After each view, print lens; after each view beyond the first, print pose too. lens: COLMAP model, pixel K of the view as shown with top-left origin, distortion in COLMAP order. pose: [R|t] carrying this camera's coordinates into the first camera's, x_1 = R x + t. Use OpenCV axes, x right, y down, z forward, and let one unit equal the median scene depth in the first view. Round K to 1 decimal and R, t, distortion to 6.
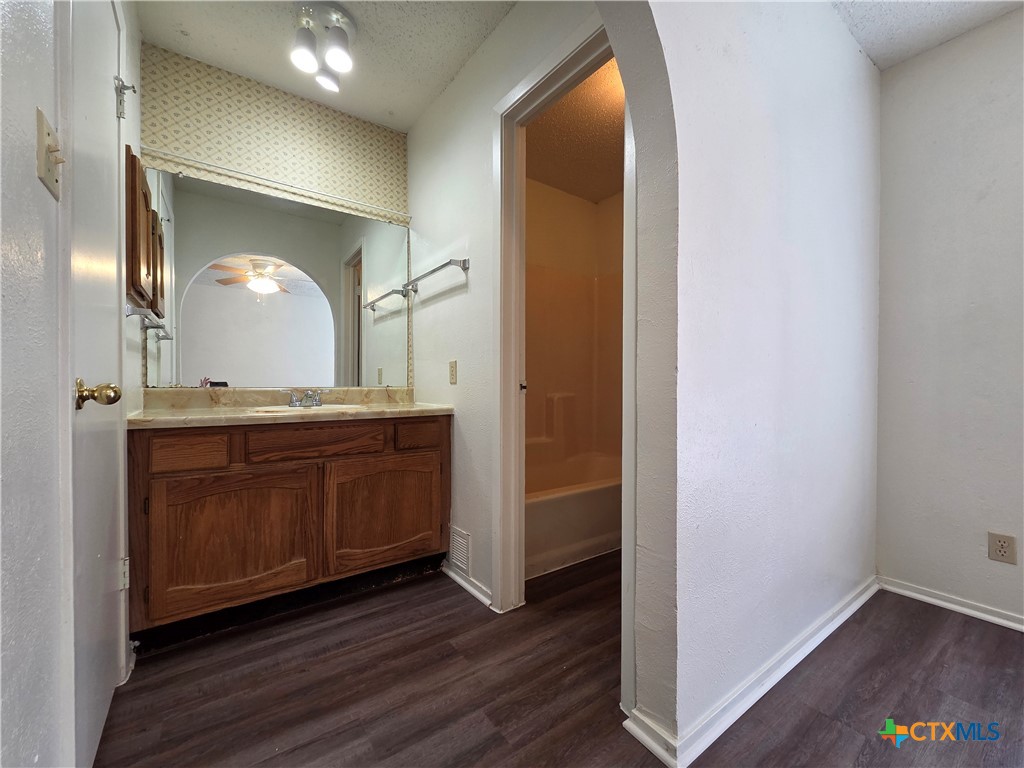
lens RADIAL K [[420.9, 0, 508.8], [0, 420.9, 383.0], [0, 0, 1]] dist [0.003618, -0.000106]
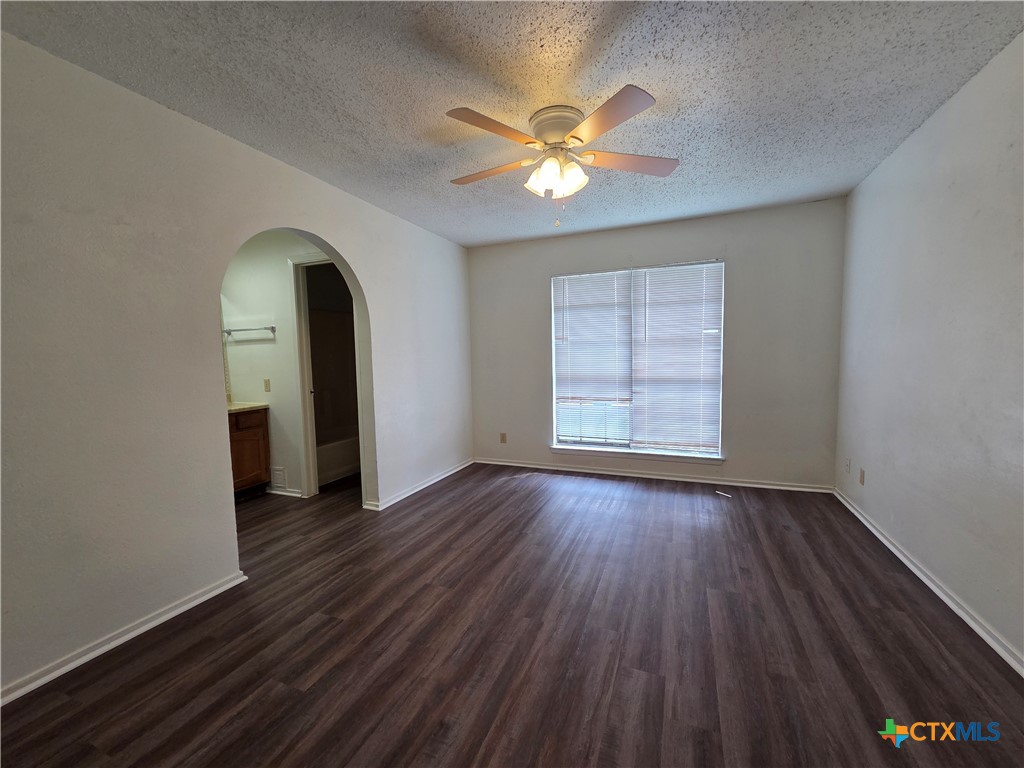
lens RADIAL K [[420.9, 0, 509.8], [0, 420.9, 382.7], [0, 0, 1]] dist [0.003618, -0.000106]
pose [[0.849826, -0.057156, 0.523955, -0.206762], [0.027094, 0.997526, 0.064870, -0.134765], [-0.526366, -0.040932, 0.849272, -1.193193]]
